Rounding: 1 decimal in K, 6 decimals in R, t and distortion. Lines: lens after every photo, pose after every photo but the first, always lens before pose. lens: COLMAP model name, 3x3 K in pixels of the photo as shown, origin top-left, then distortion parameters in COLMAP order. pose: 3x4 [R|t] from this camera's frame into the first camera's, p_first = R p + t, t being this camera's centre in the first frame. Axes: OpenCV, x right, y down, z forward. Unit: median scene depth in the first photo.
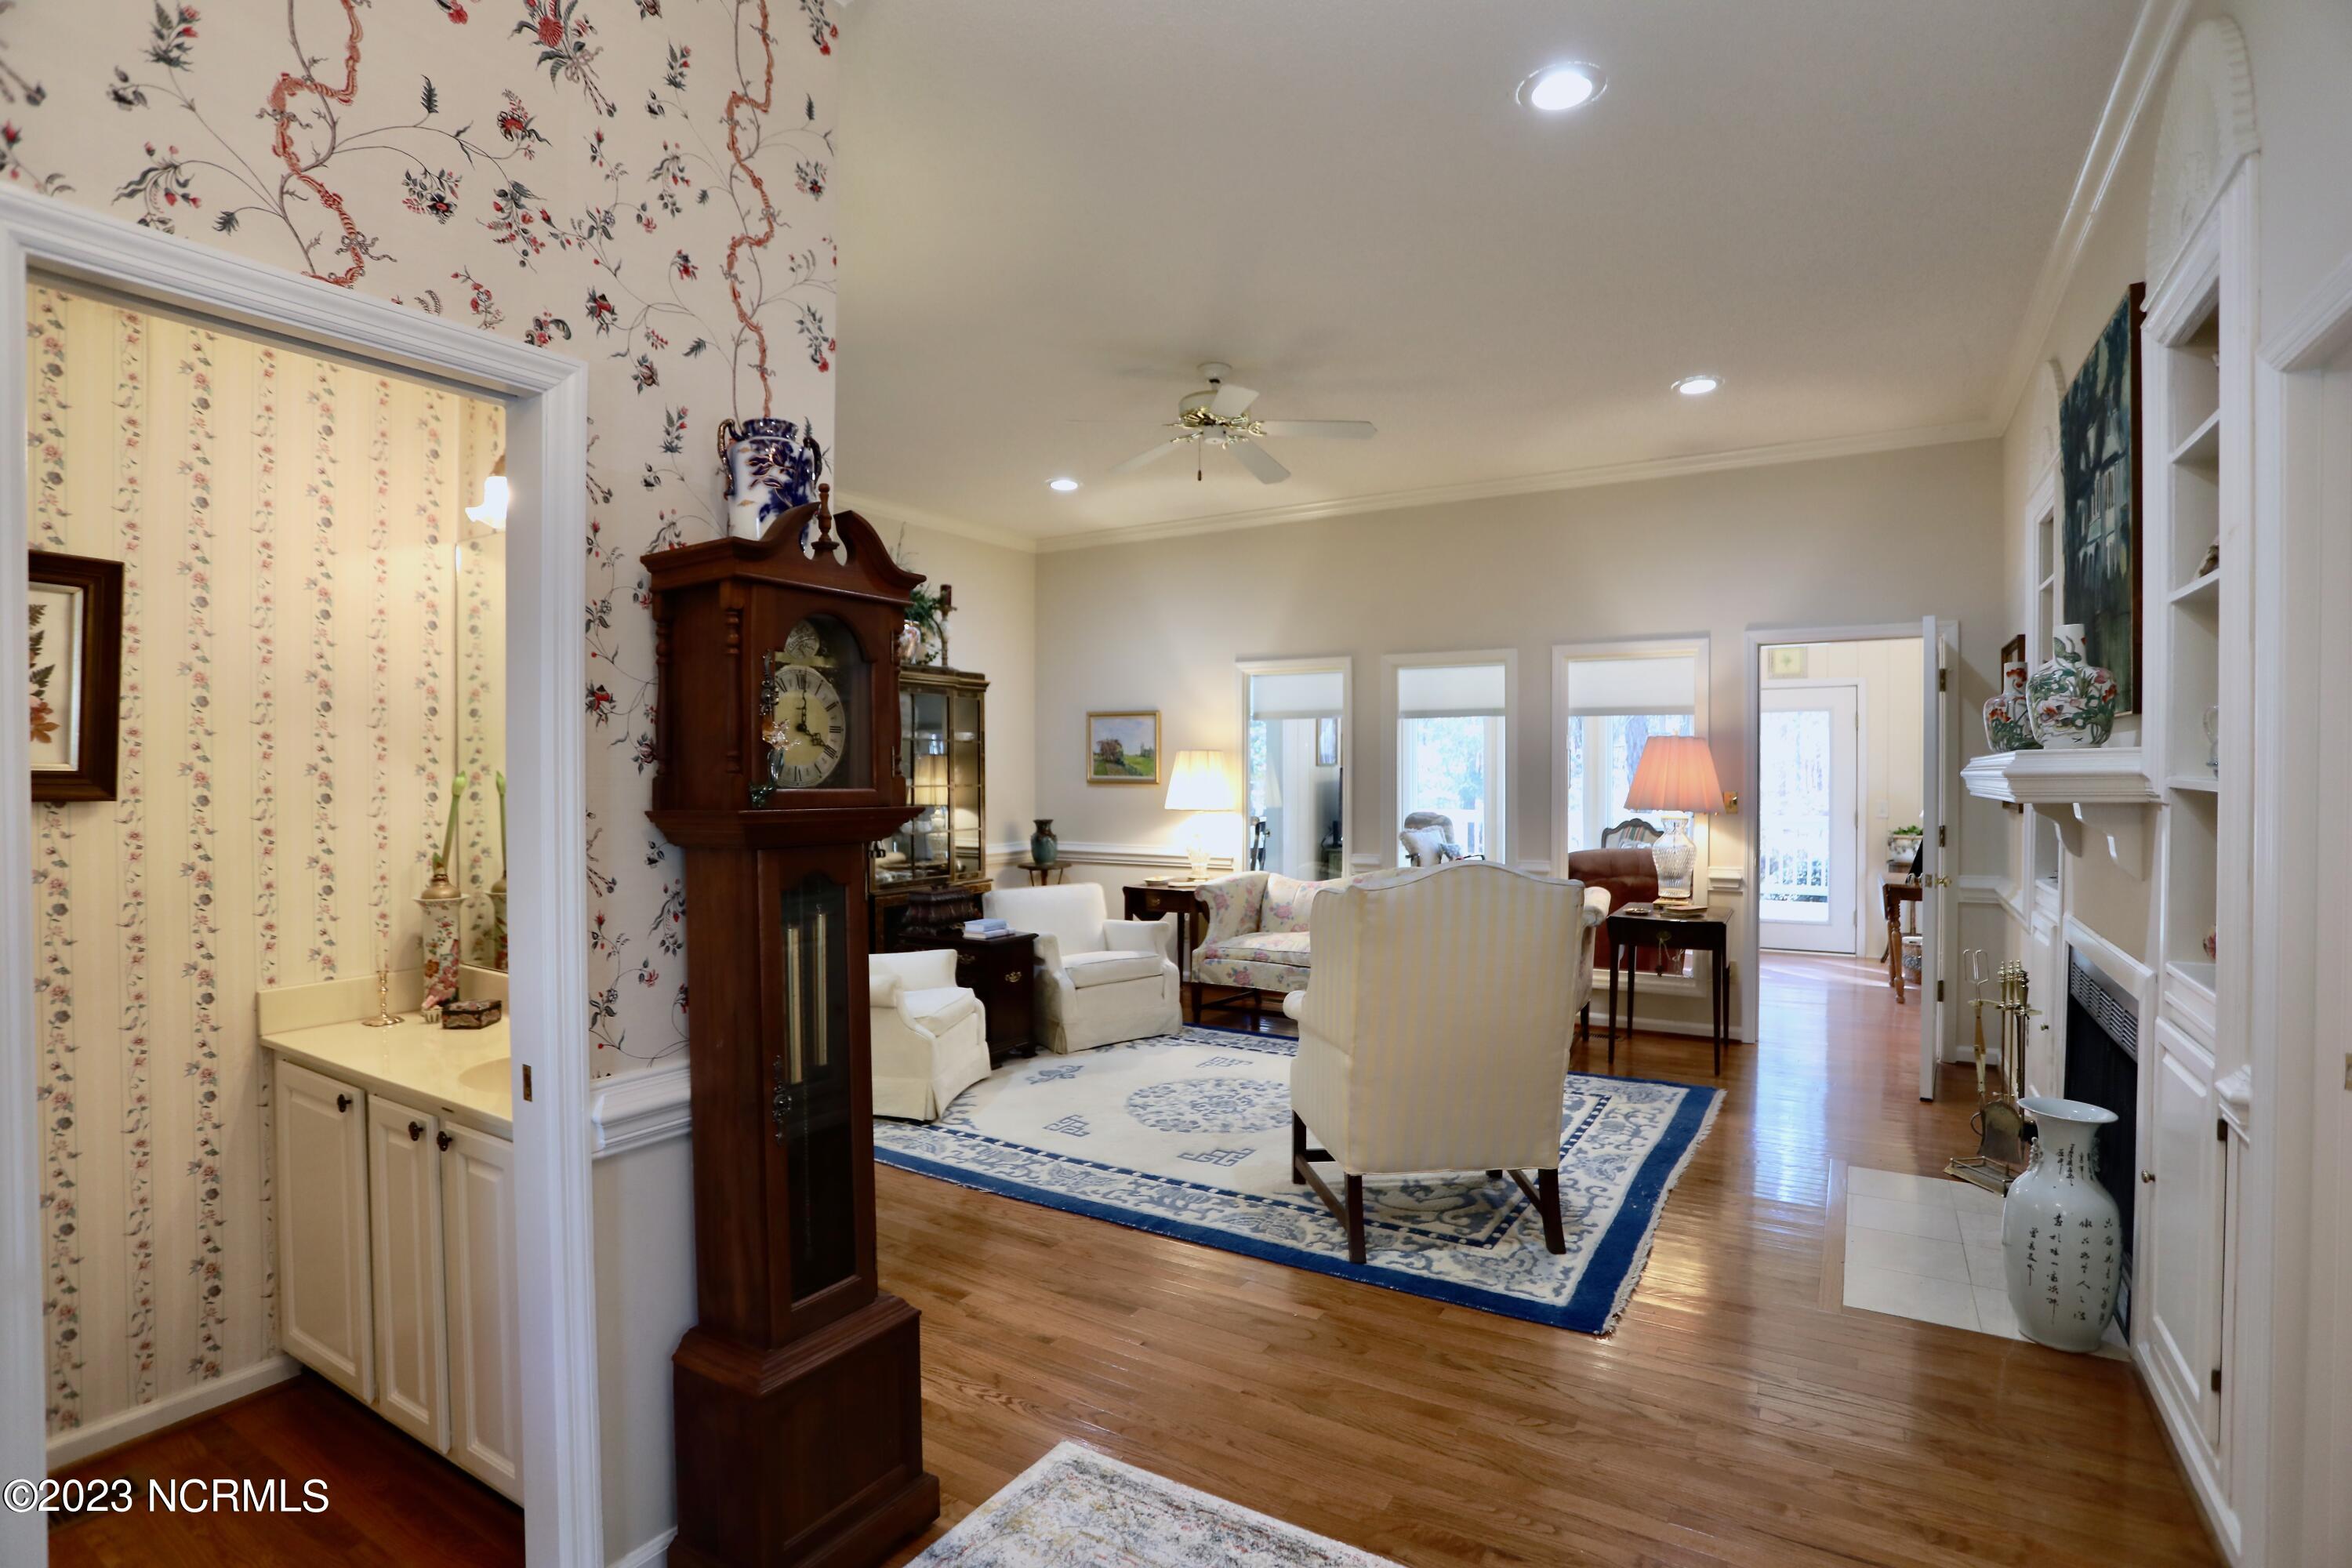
lens RADIAL K [[1142.3, 0, 1172.4], [0, 1142.3, 785.6], [0, 0, 1]] dist [-0.085946, 0.045286]
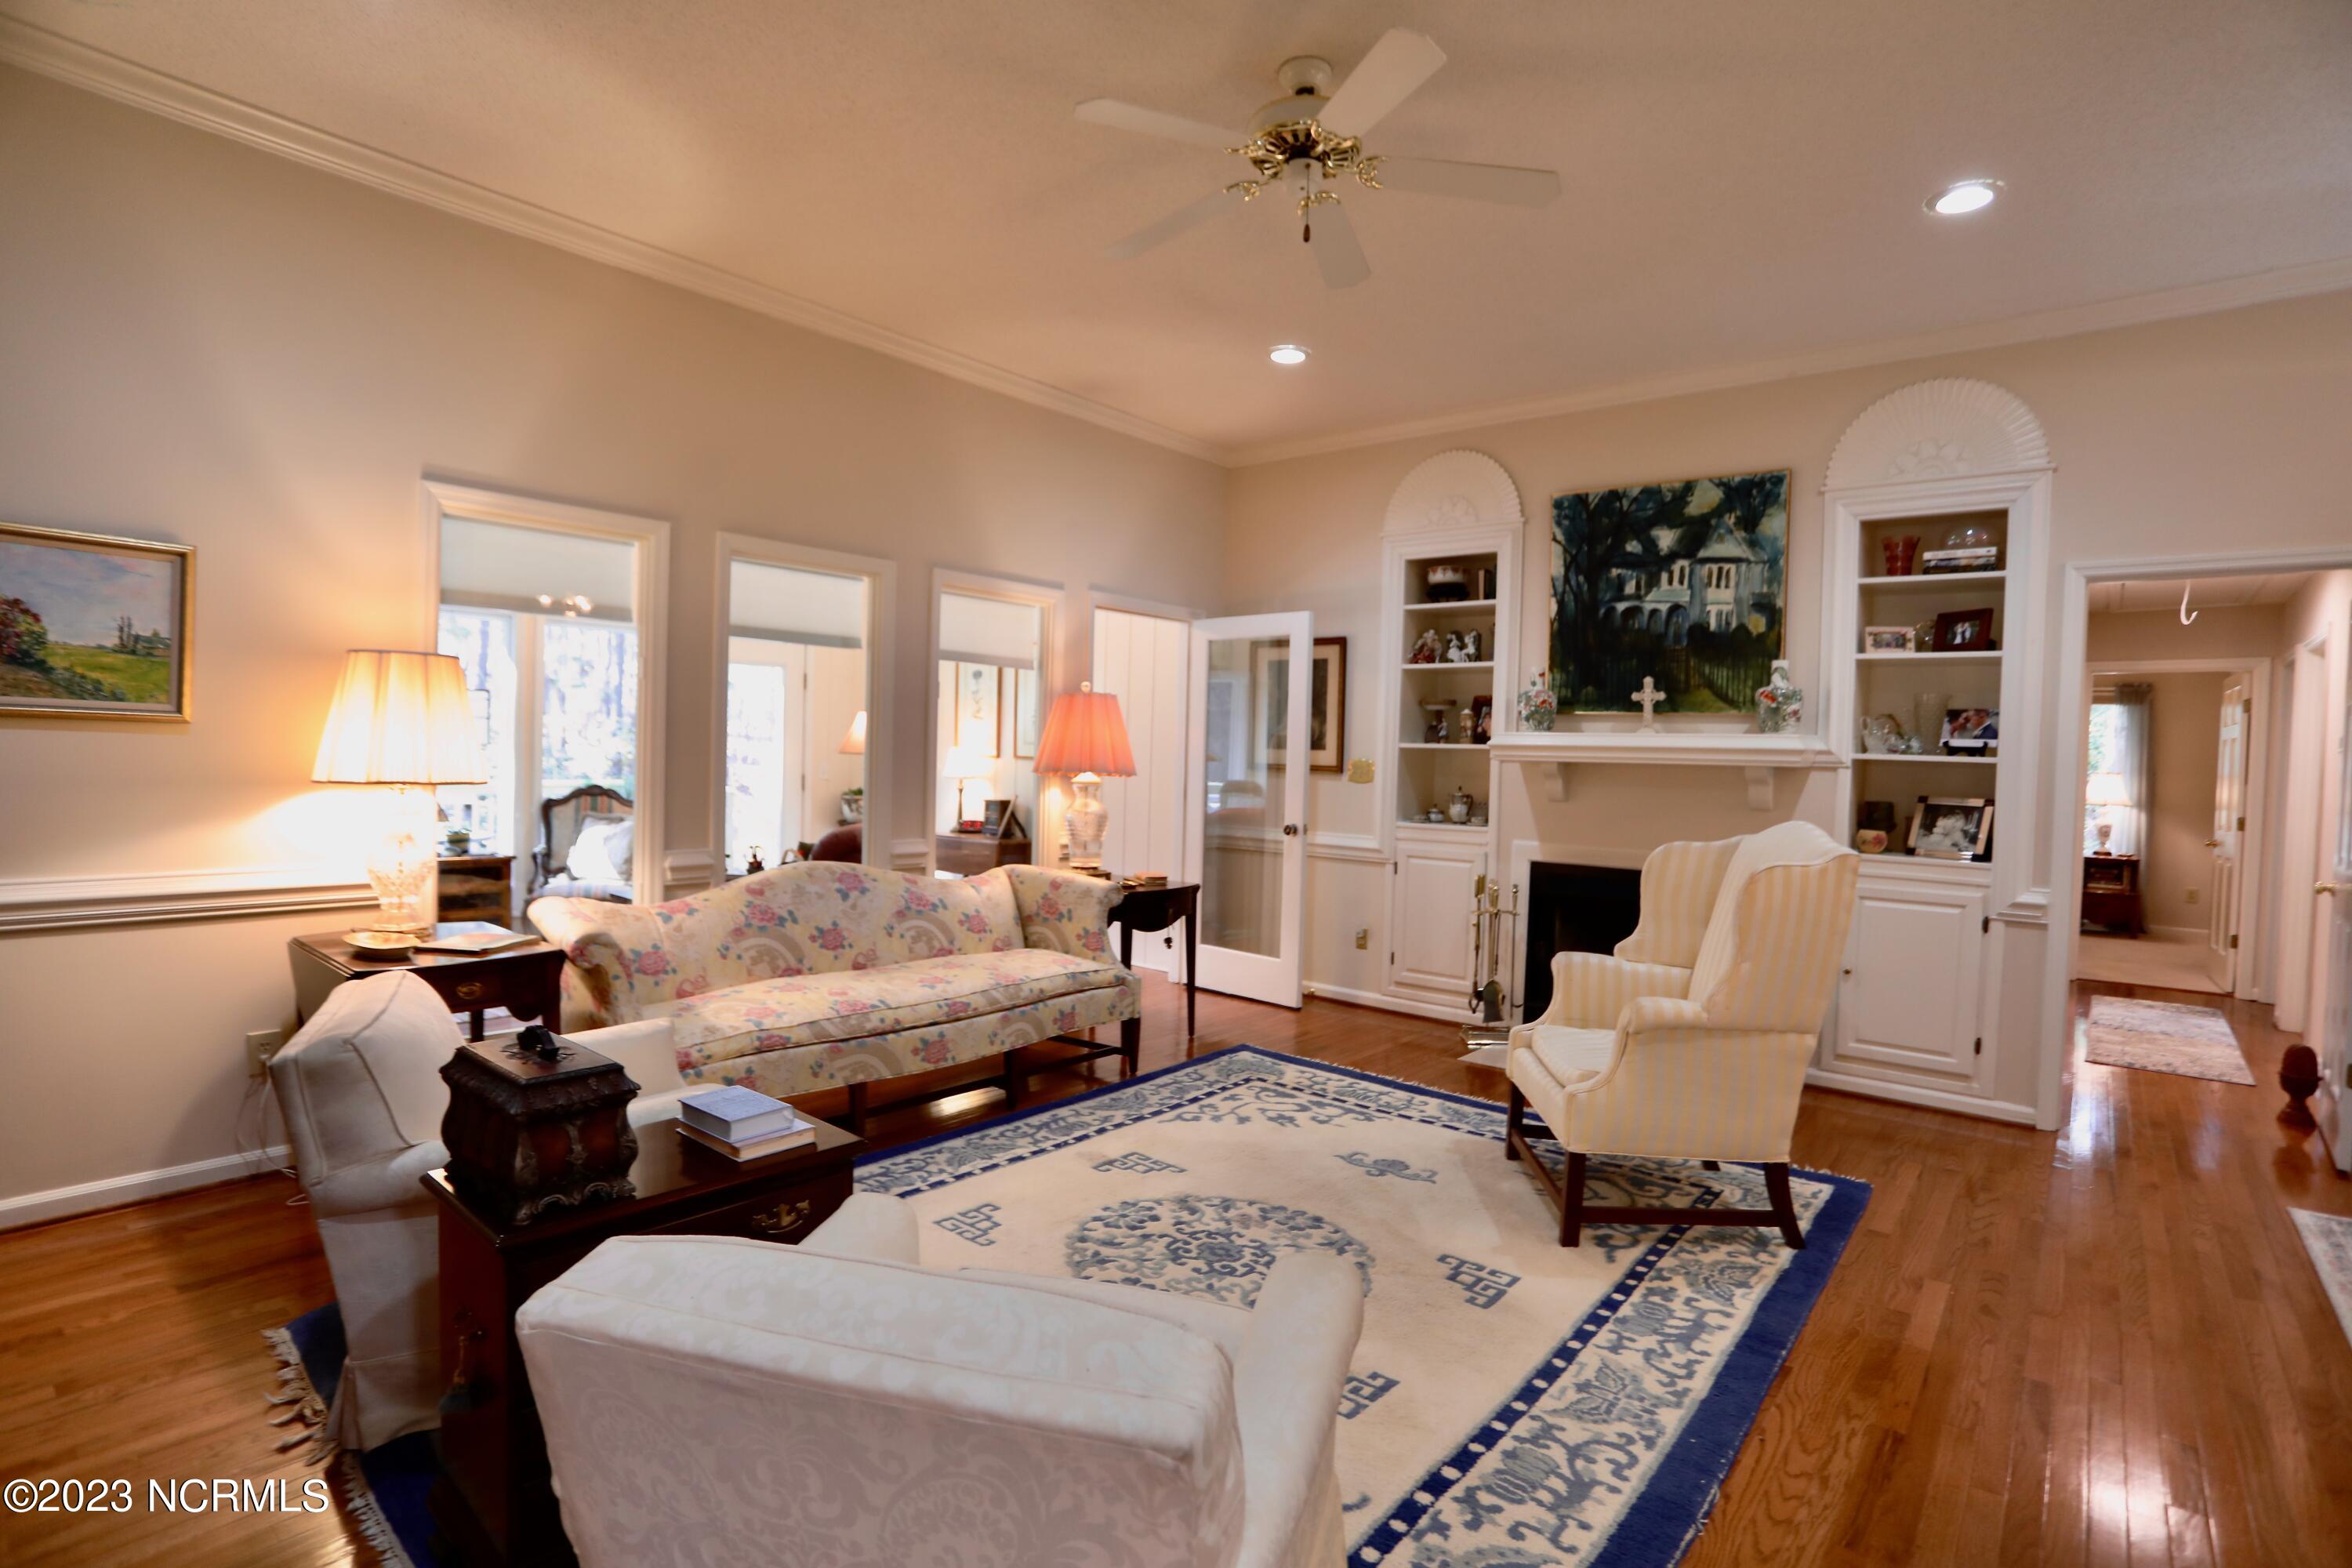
lens RADIAL K [[1142.3, 0, 1172.4], [0, 1142.3, 785.6], [0, 0, 1]] dist [-0.085946, 0.045286]
pose [[0.147949, -0.020250, 0.988788, -0.554535], [-0.014731, 0.999634, 0.022676, 0.010997], [-0.988885, -0.017921, 0.147597, 0.920494]]
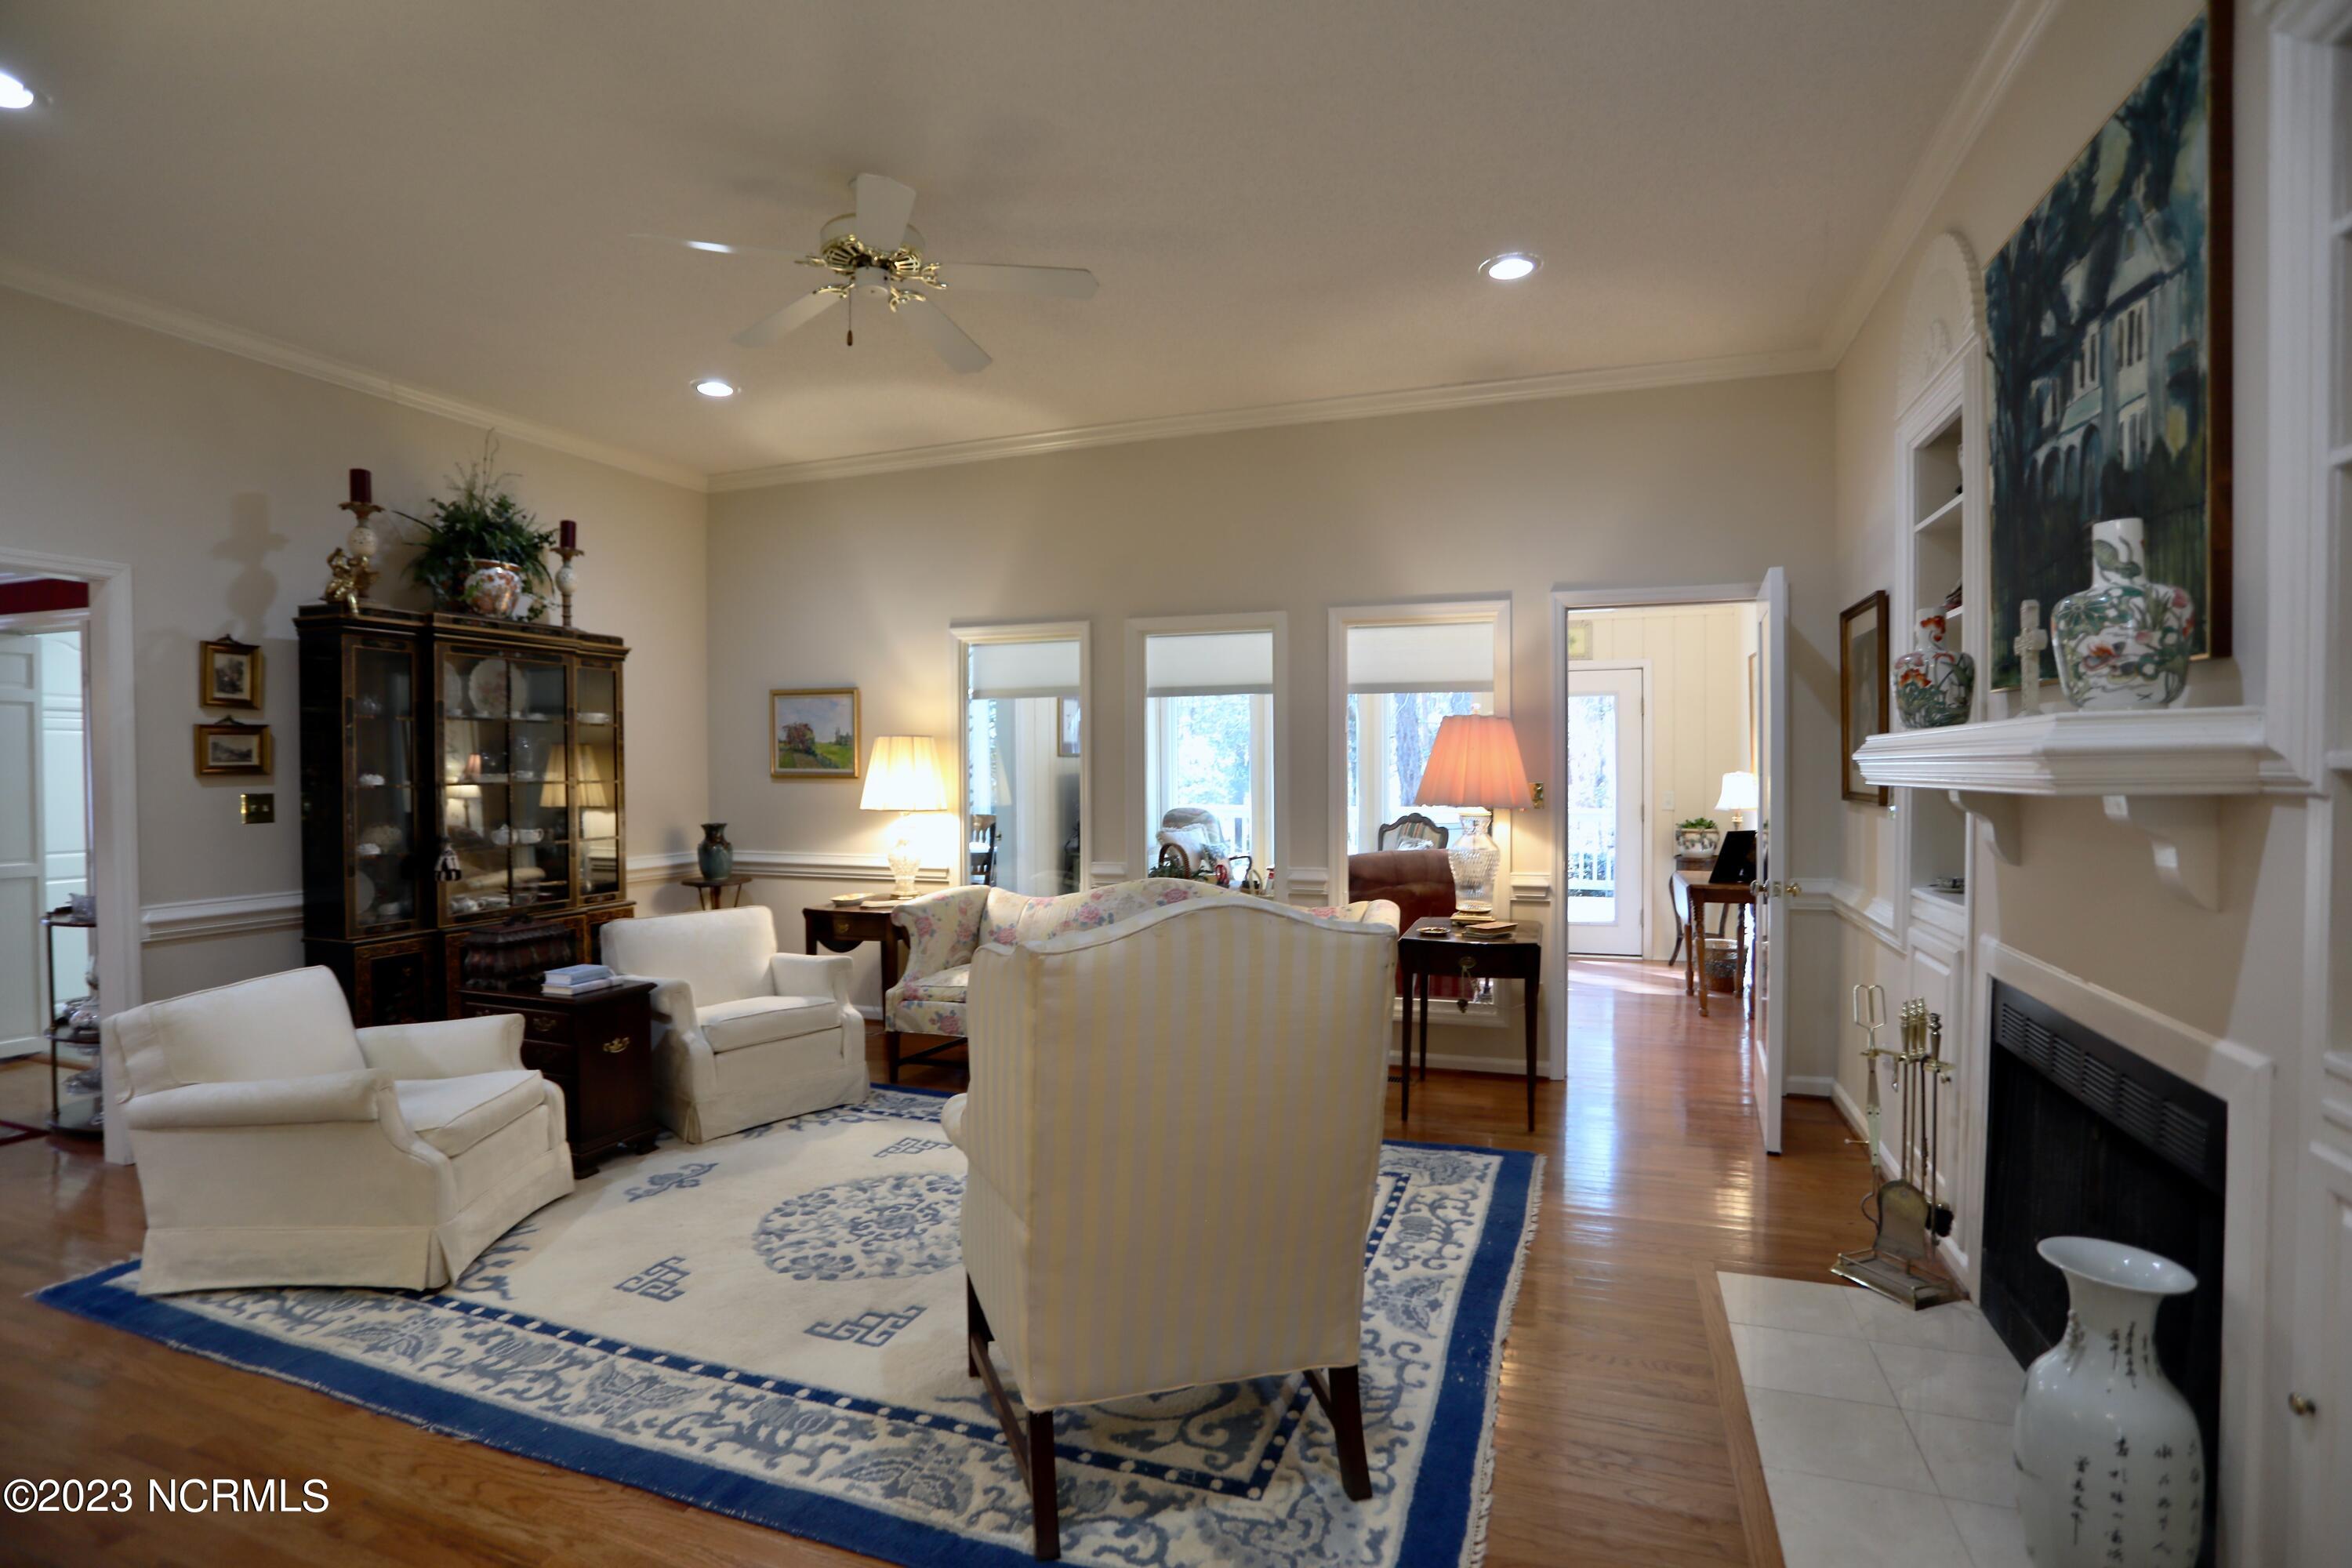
lens RADIAL K [[1142.3, 0, 1172.4], [0, 1142.3, 785.6], [0, 0, 1]] dist [-0.085946, 0.045286]
pose [[0.980662, -0.007475, 0.195568, 0.077349], [0.006579, 0.999965, 0.005232, 0.001697], [-0.195600, -0.003844, 0.980676, 0.262893]]
